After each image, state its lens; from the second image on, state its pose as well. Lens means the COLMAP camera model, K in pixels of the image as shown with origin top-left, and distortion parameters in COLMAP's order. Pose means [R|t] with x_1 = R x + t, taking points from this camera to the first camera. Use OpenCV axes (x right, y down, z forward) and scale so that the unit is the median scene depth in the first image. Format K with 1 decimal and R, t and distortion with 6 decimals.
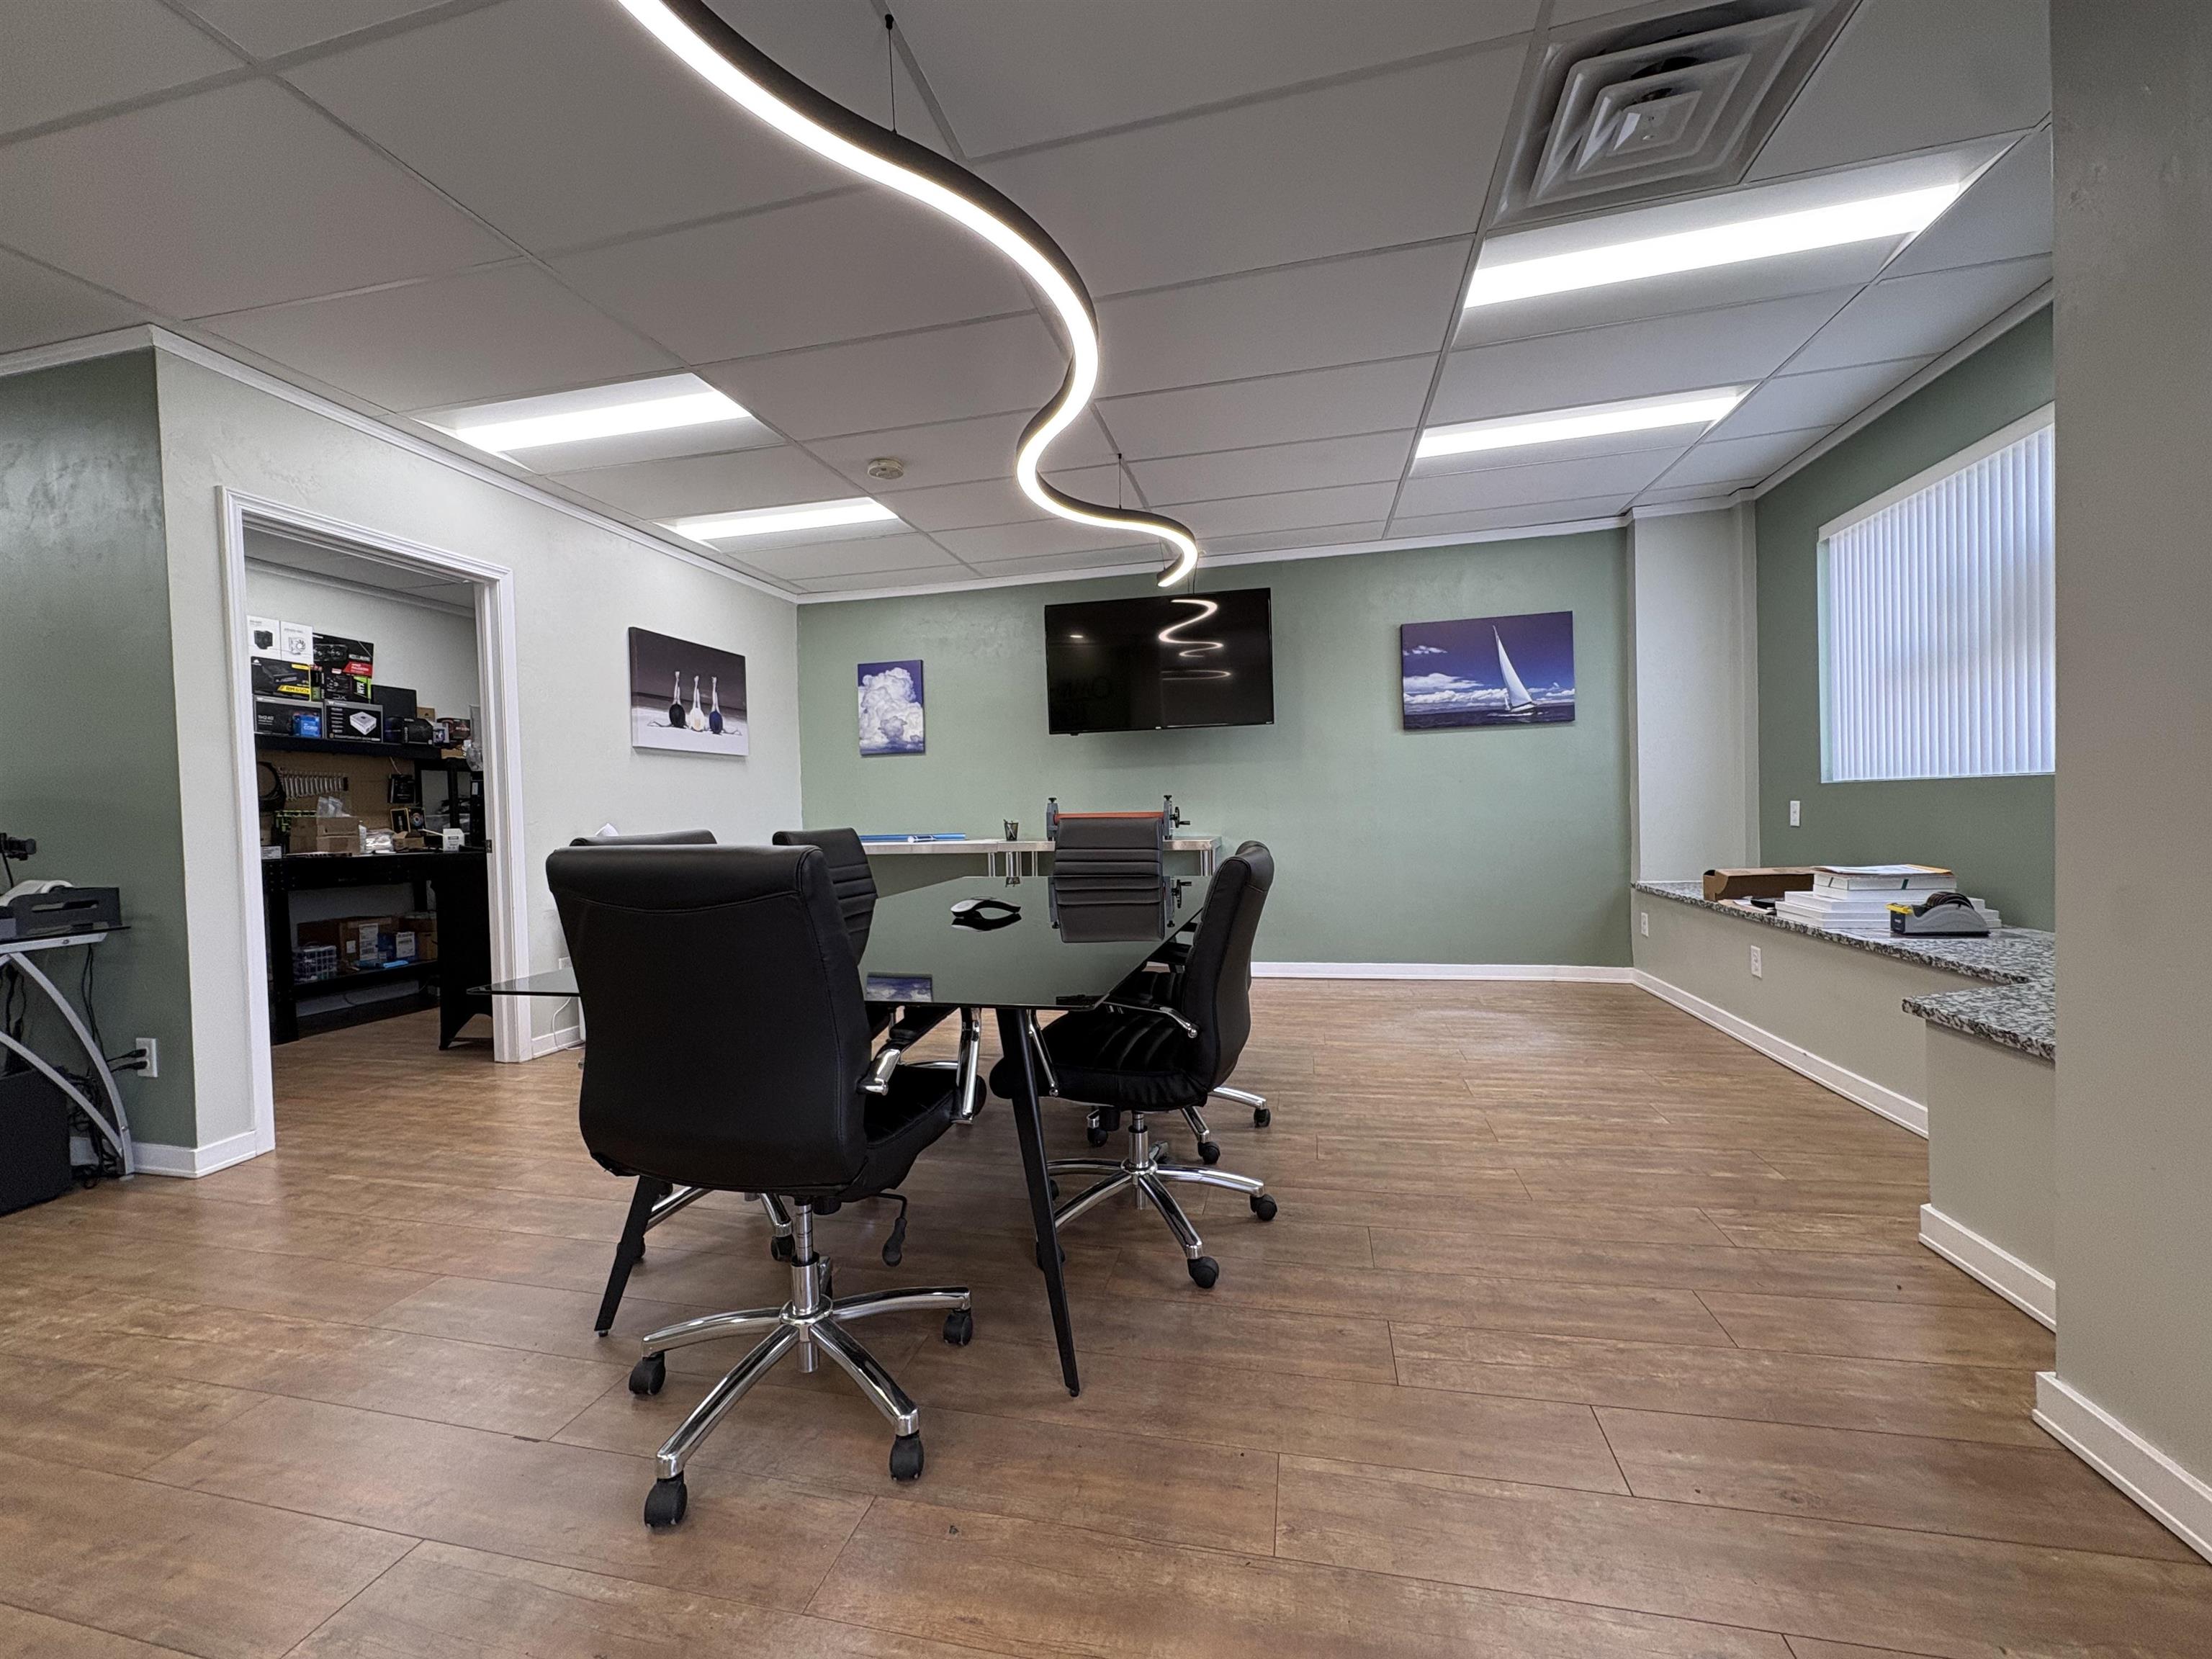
lens RADIAL K [[876.2, 0, 1105.1], [0, 876.2, 821.2], [0, 0, 1]] dist [-0.002005, 0.000501]
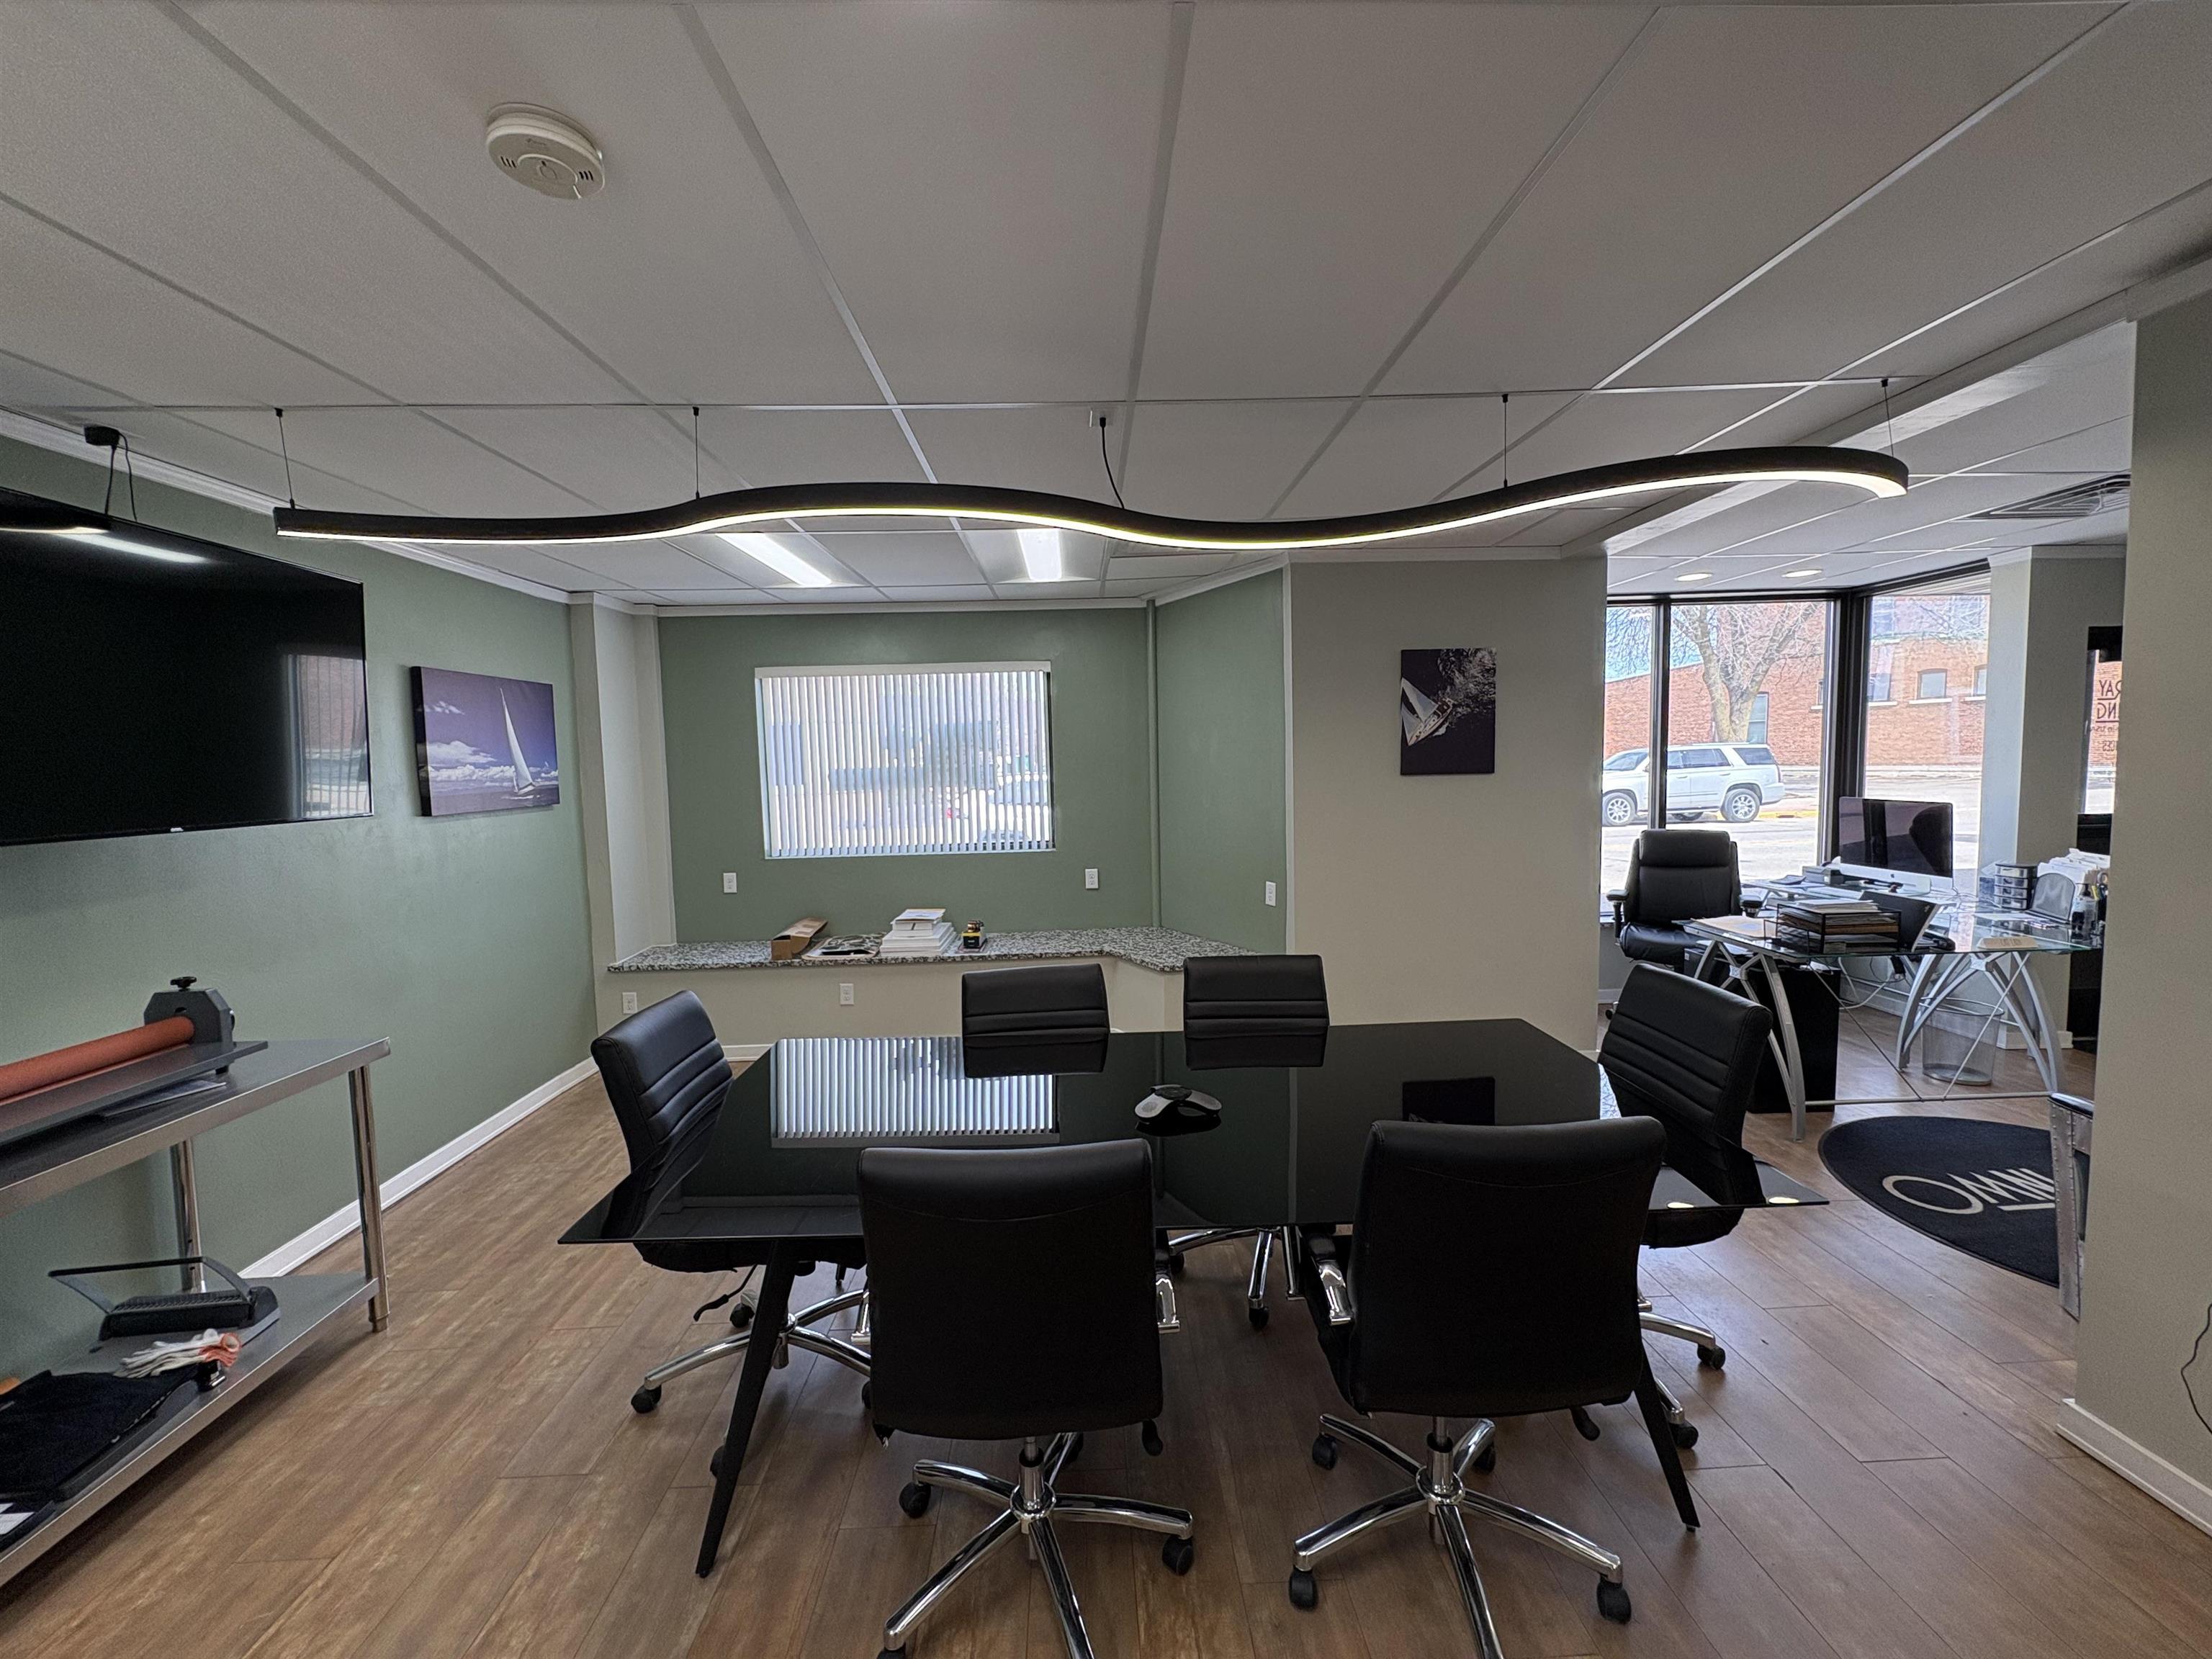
lens RADIAL K [[876.2, 0, 1105.1], [0, 876.2, 827.3], [0, 0, 1]] dist [-0.002005, 0.000501]
pose [[-0.260617, -0.038425, 0.964677, -0.496989], [0.044493, 0.997668, 0.051759, -0.112420], [-0.964417, 0.056411, -0.258299, 0.682129]]
